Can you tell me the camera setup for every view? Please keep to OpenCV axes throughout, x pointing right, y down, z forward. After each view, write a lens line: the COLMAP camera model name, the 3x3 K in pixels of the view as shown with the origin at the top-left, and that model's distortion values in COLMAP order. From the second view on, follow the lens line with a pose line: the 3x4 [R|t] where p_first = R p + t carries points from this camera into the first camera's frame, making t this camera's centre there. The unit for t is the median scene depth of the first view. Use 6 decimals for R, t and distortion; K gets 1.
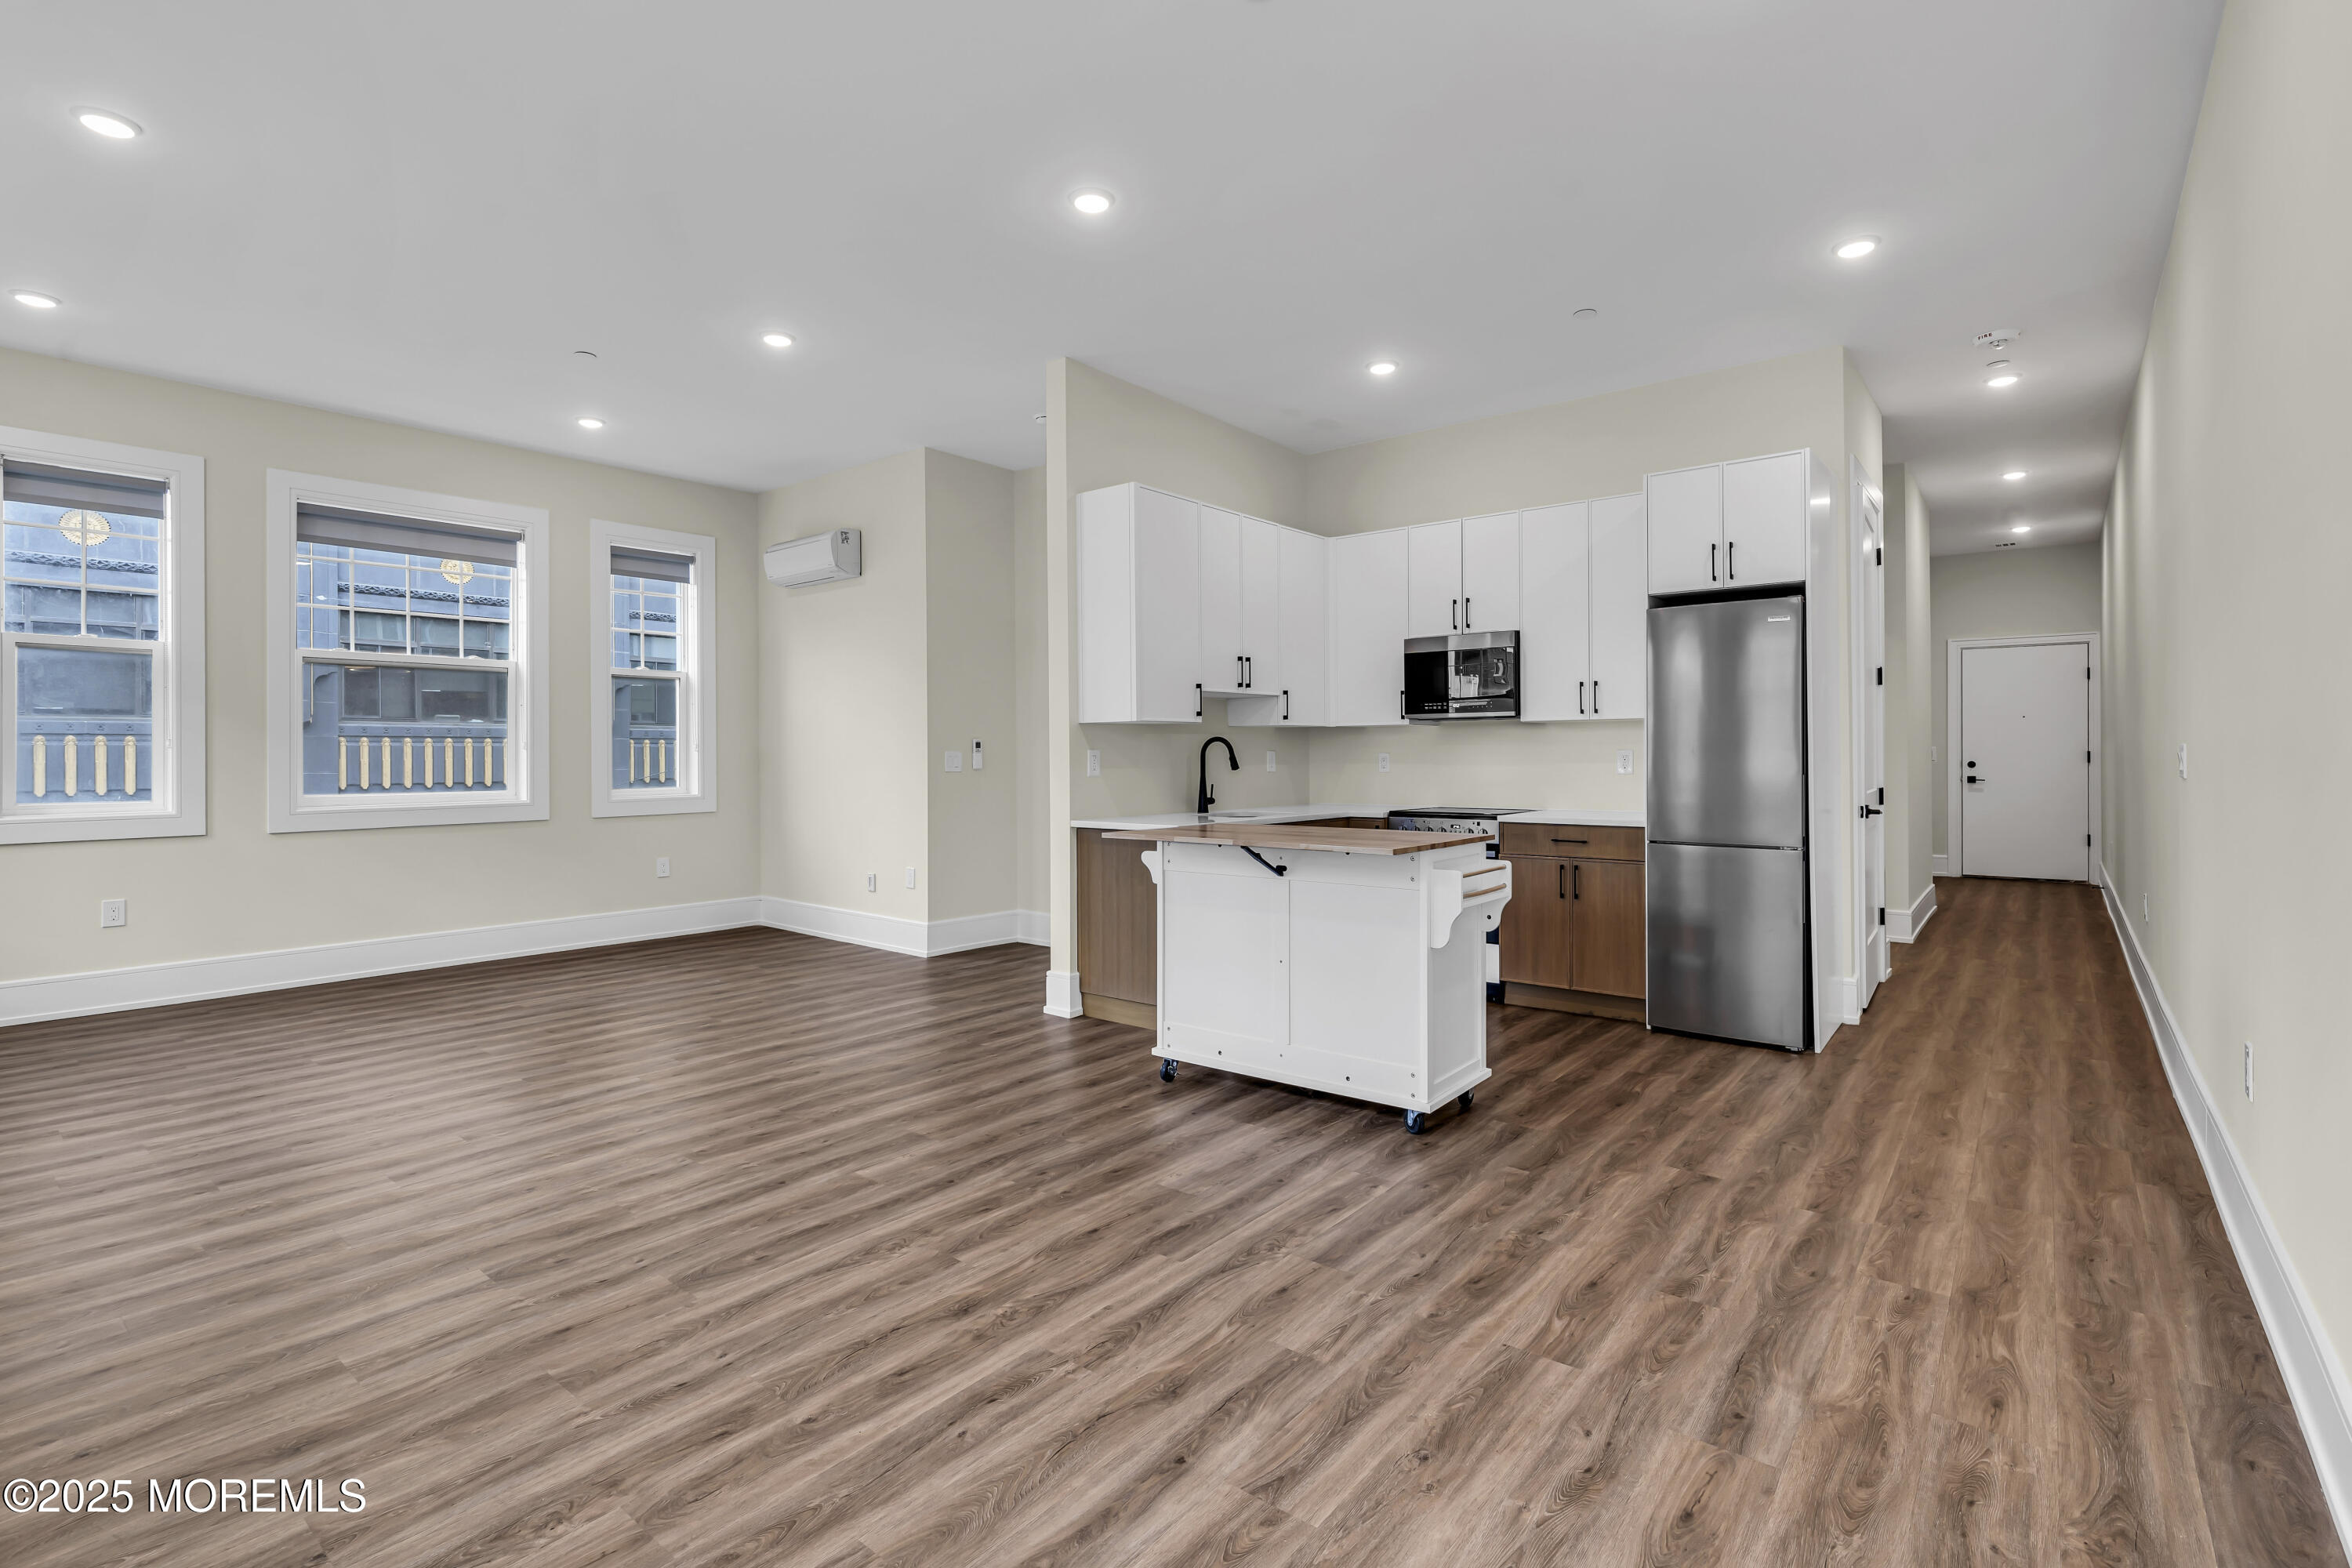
lens RADIAL K [[1081.2, 0, 1173.8], [0, 1081.2, 753.7], [0, 0, 1]] dist [-0.010025, 0.003388]
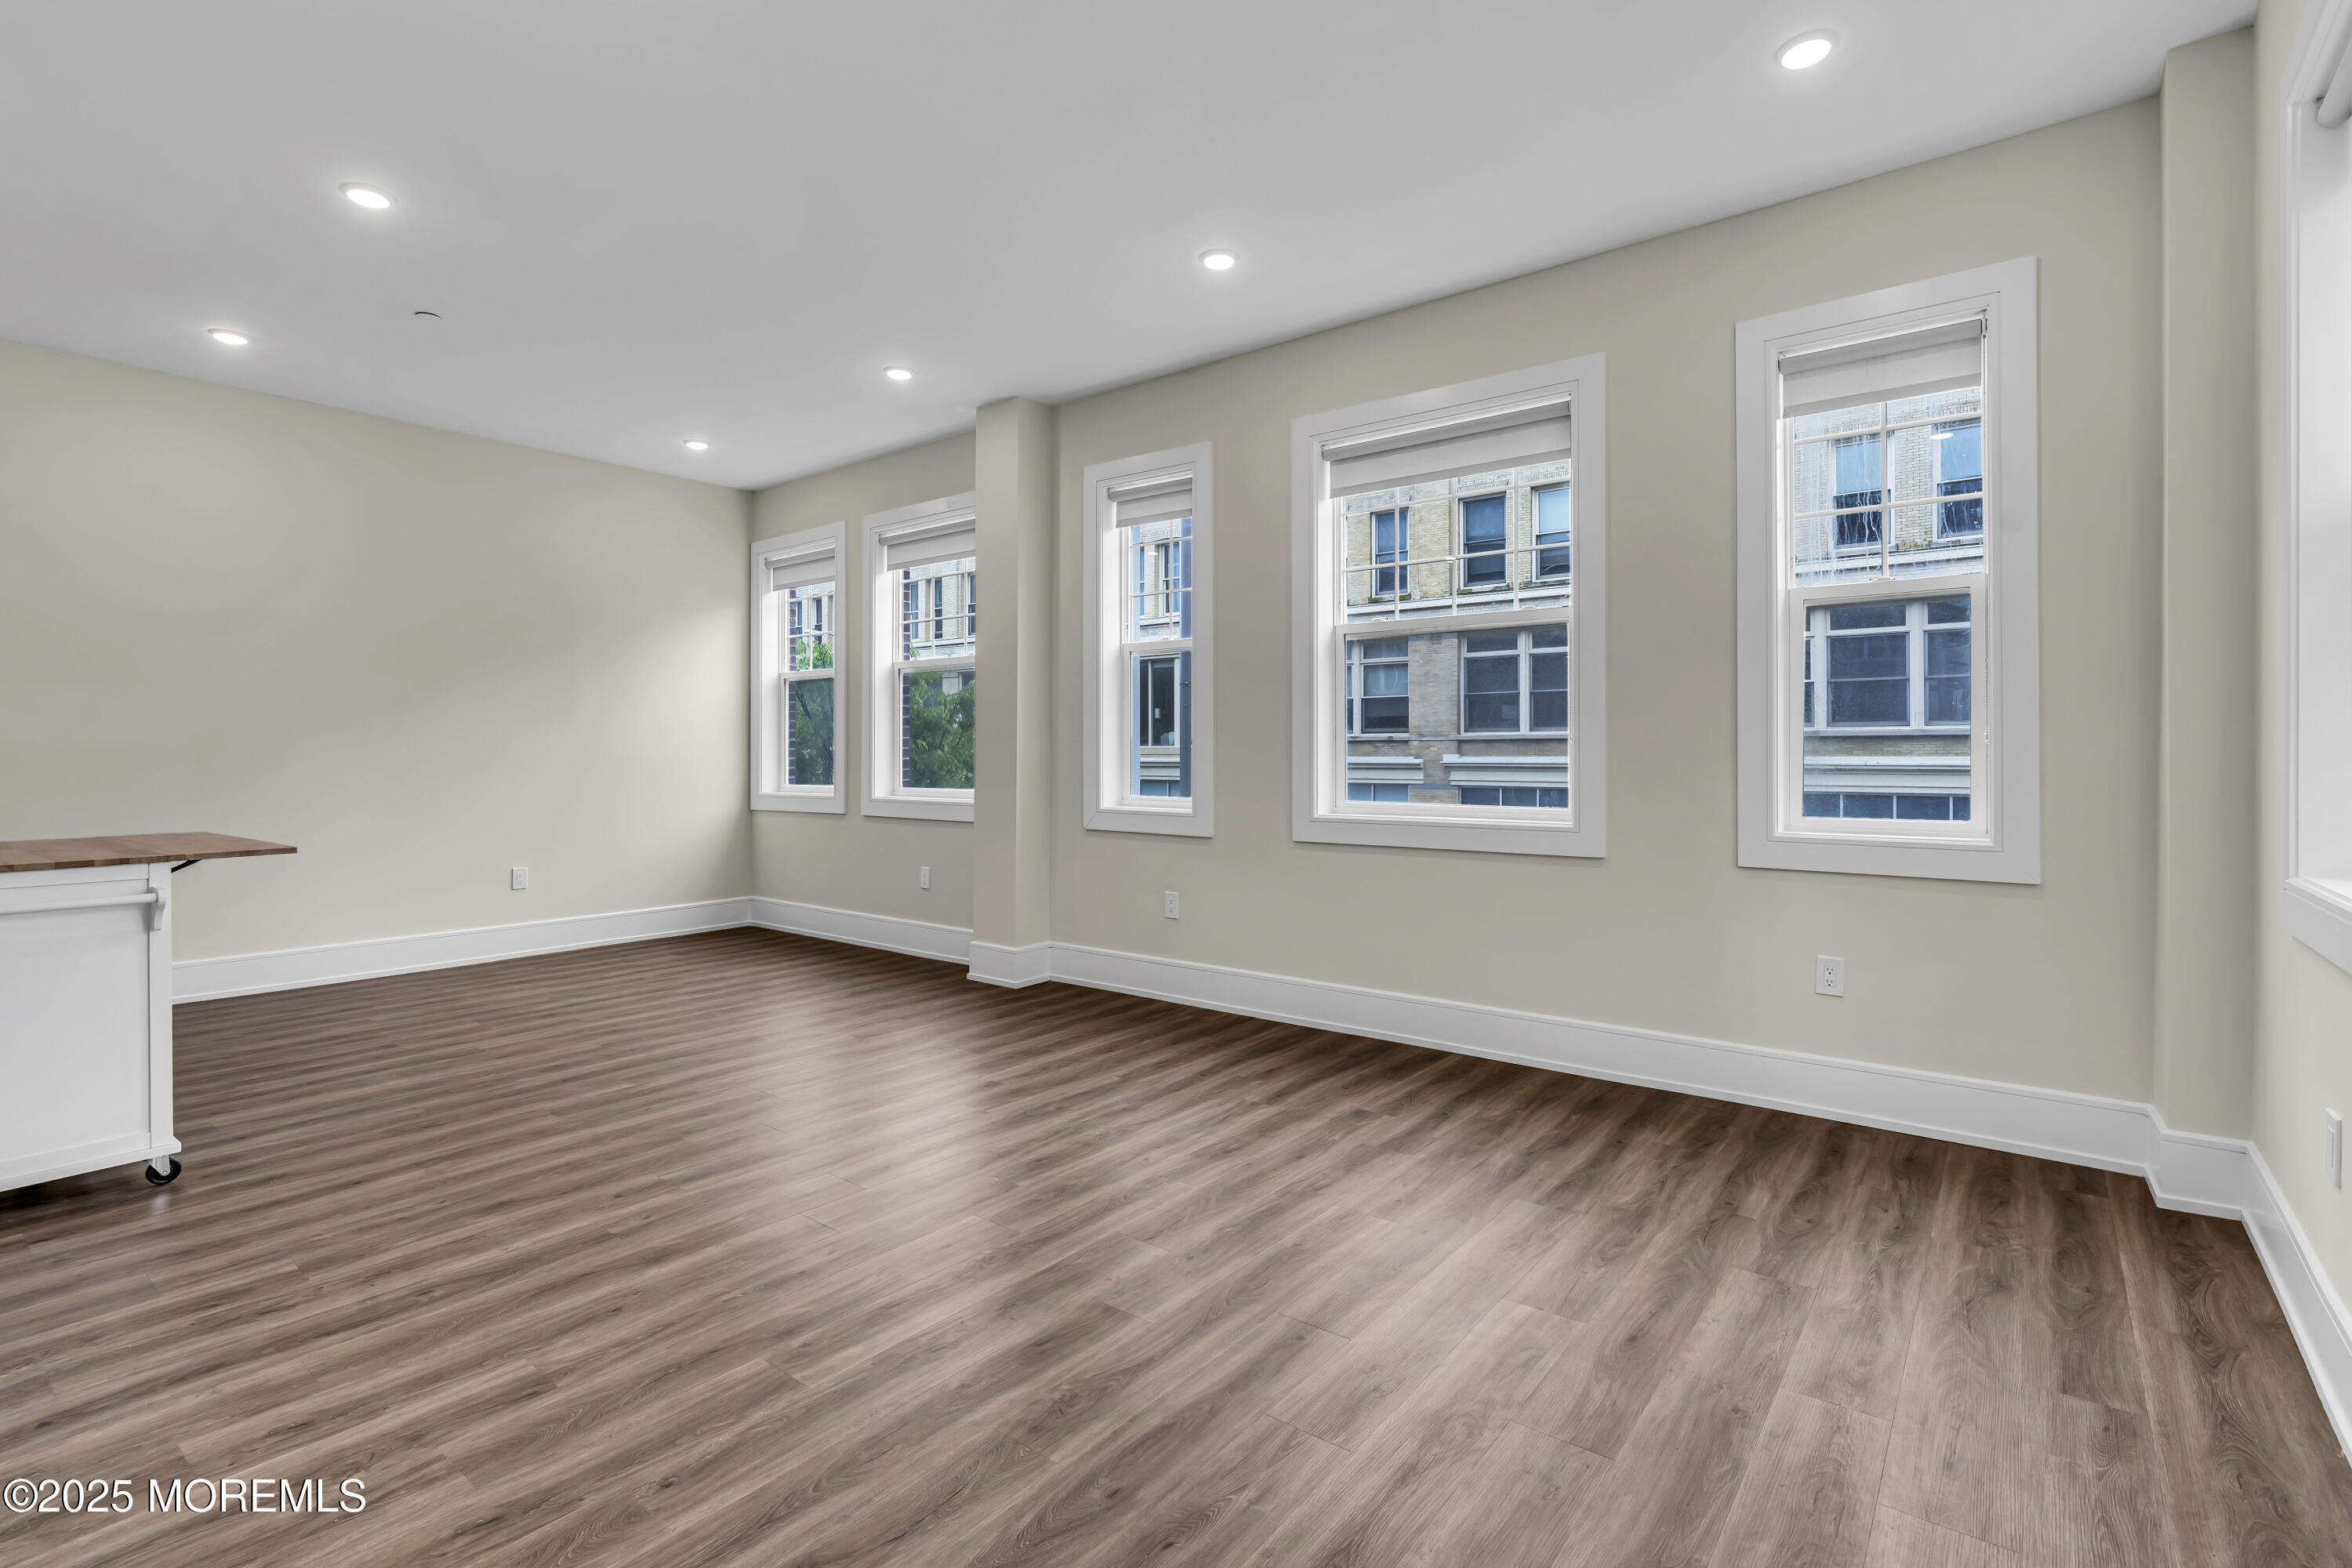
lens RADIAL K [[1081.2, 0, 1183.8], [0, 1081.2, 764.0], [0, 0, 1]] dist [-0.010025, 0.003388]
pose [[-0.999871, 0.007321, -0.014300, -0.553570], [0.007351, 0.999971, -0.002049, 0.009917], [0.014285, -0.002154, -0.999896, 1.362342]]
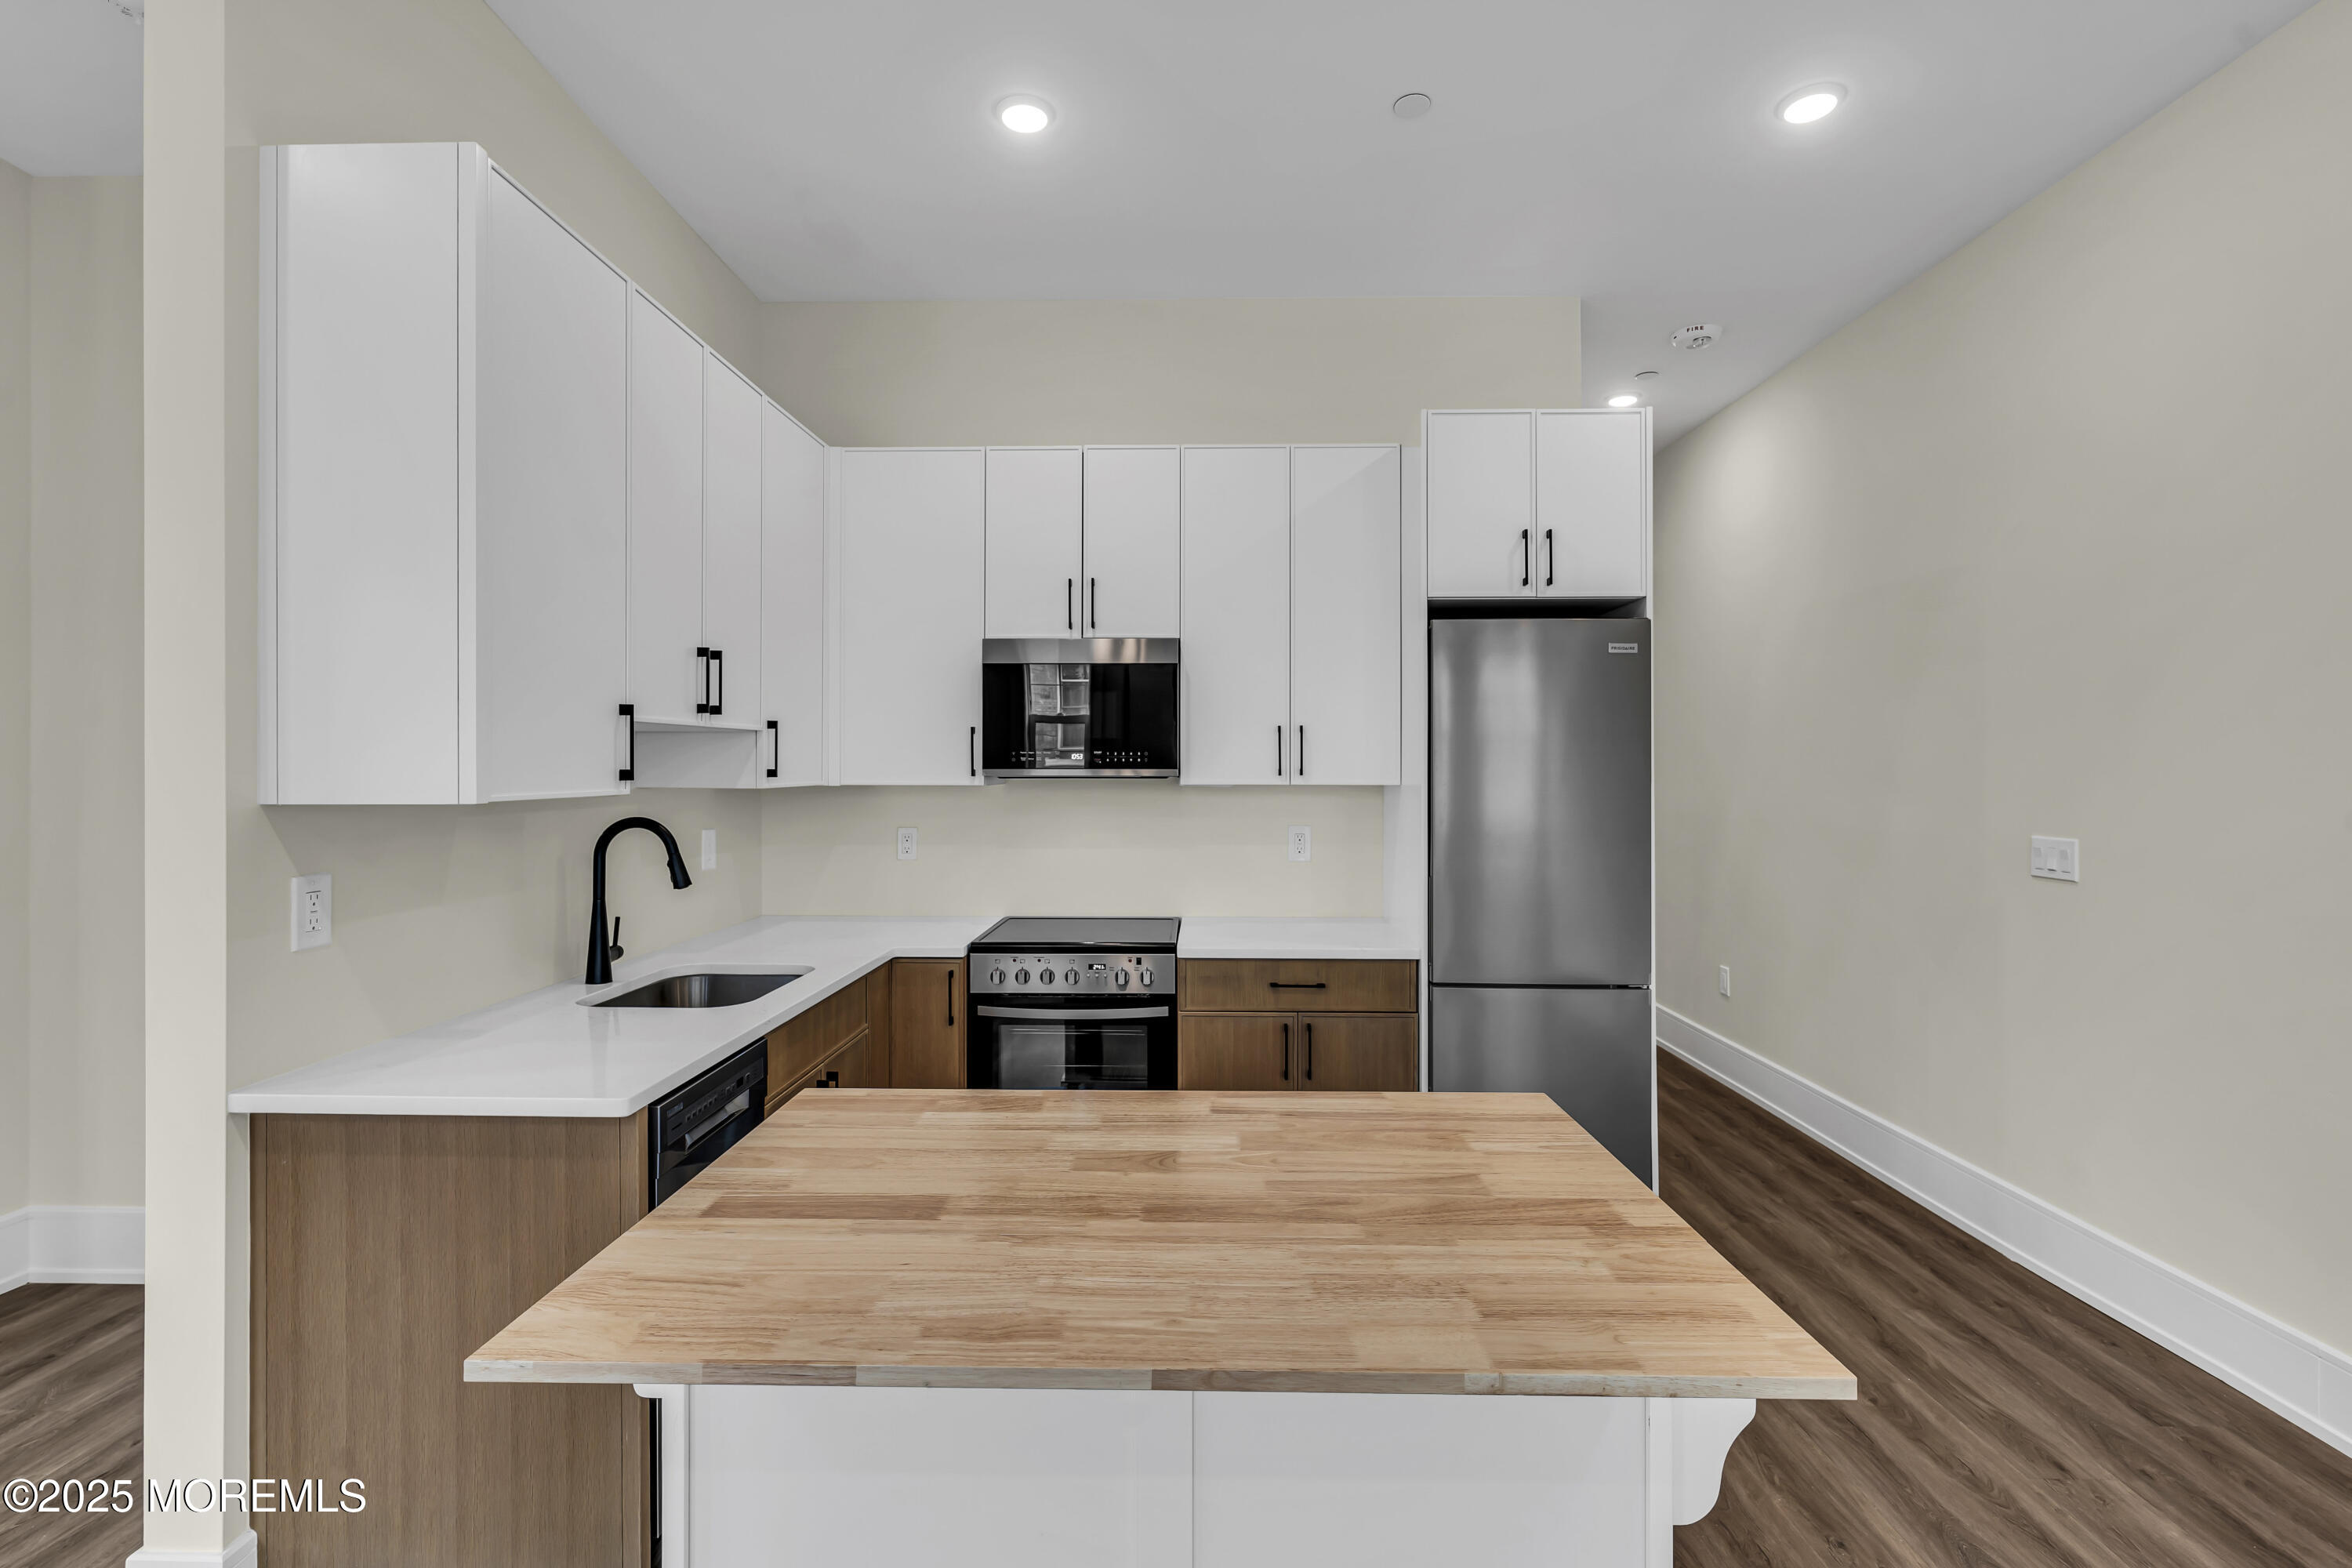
lens RADIAL K [[1081.2, 0, 1170.5], [0, 1081.2, 762.6], [0, 0, 1]] dist [-0.010025, 0.003388]
pose [[0.791681, 0.008543, 0.610874, -0.066059], [-0.005084, 0.999960, -0.007396, -0.039537], [-0.610913, 0.002750, 0.791693, 0.531771]]
